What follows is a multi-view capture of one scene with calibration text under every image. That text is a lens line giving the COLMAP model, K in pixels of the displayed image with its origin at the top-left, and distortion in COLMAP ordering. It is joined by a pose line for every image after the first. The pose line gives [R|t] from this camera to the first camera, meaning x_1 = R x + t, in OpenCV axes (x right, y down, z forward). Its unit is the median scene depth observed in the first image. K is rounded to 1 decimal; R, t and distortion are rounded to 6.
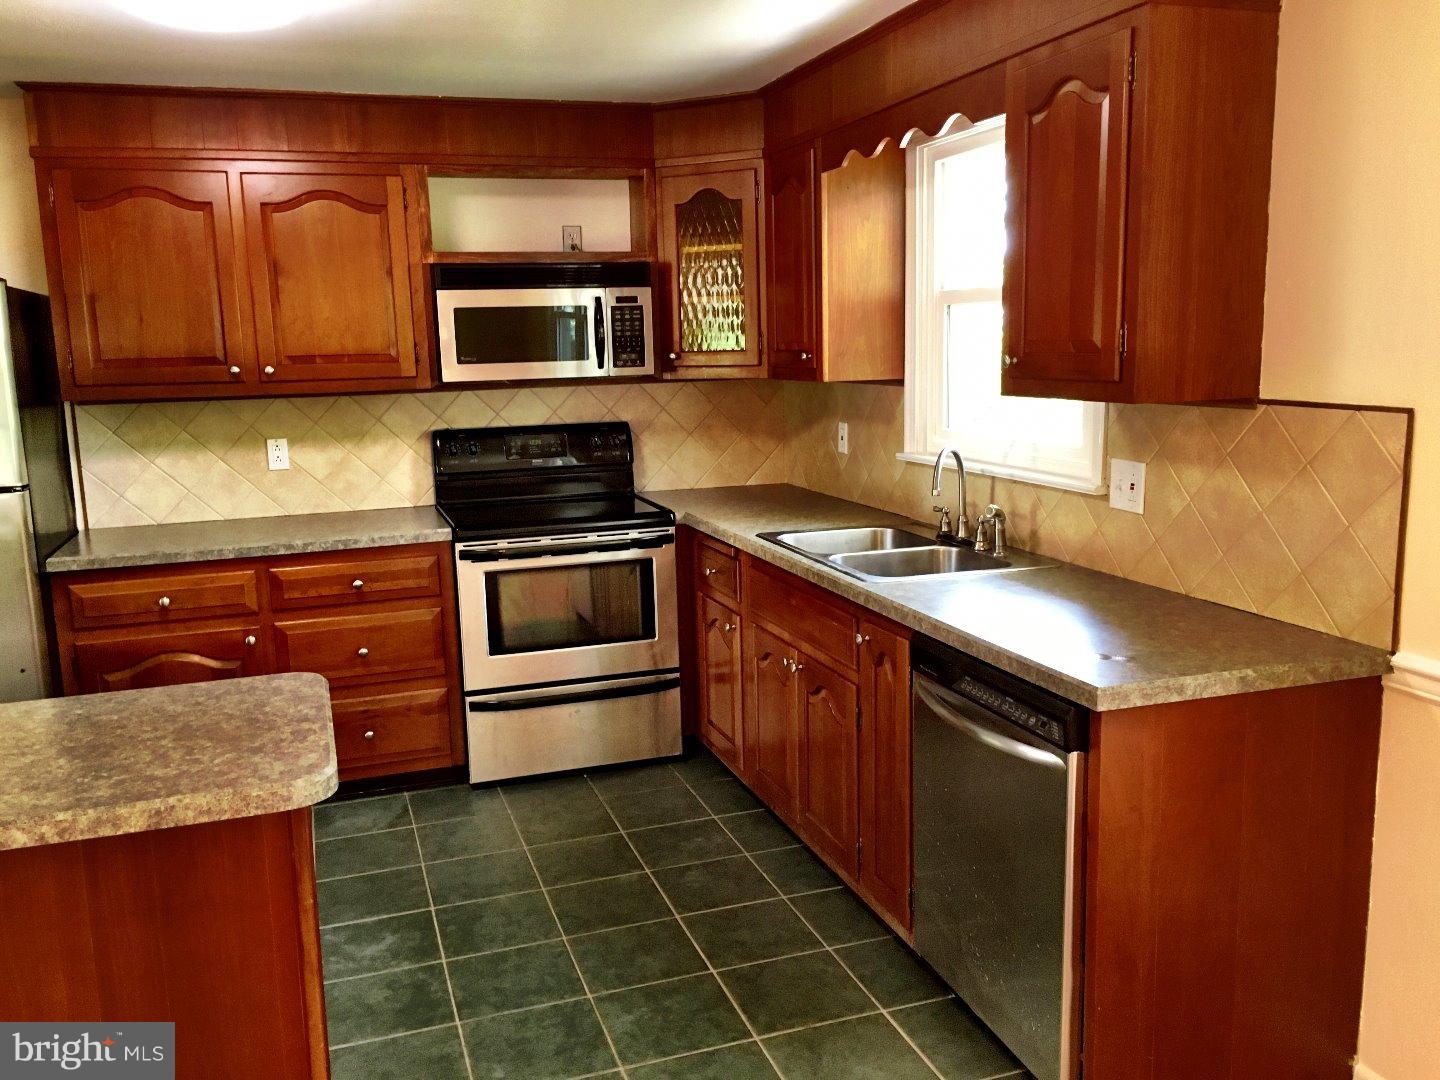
lens RADIAL K [[1203.4, 0, 720.0], [0, 1203.4, 540.0], [0, 0, 1]] dist [0.002741, -0.001143]
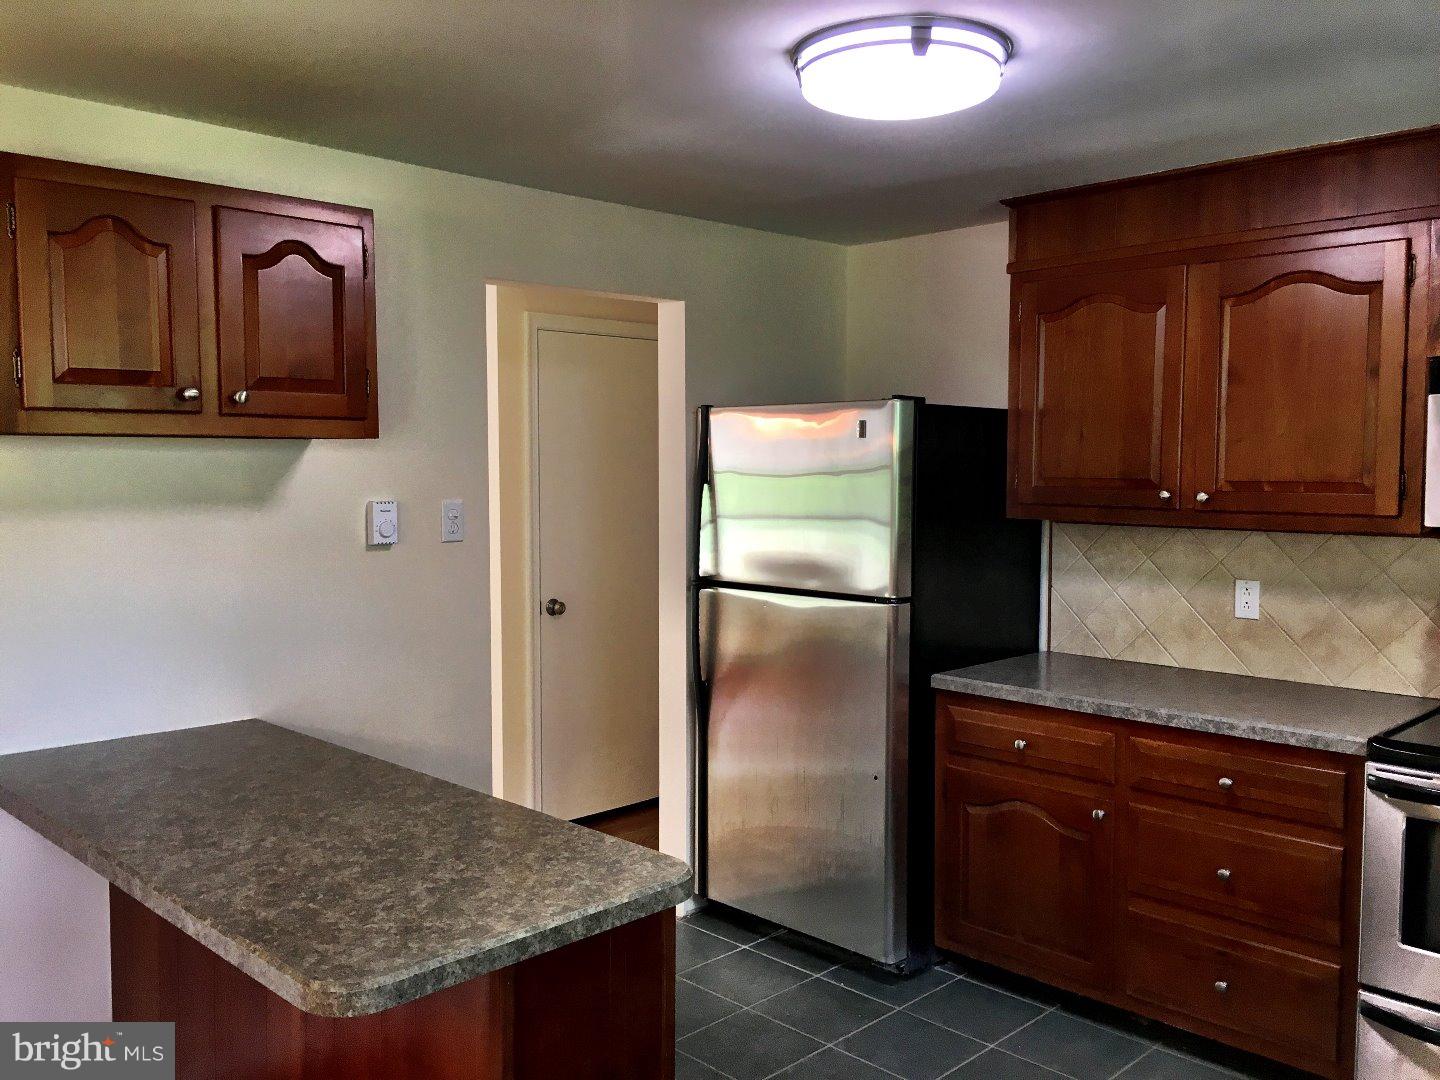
lens RADIAL K [[1211.5, 0, 720.0], [0, 1211.5, 540.0], [0, 0, 1]] dist [0.050178, -0.000465]
pose [[0.446508, 0.086241, -0.890614, 0.225392], [-0.161079, 0.986831, 0.014801, -0.072837], [0.880161, 0.136850, 0.454519, 0.341148]]
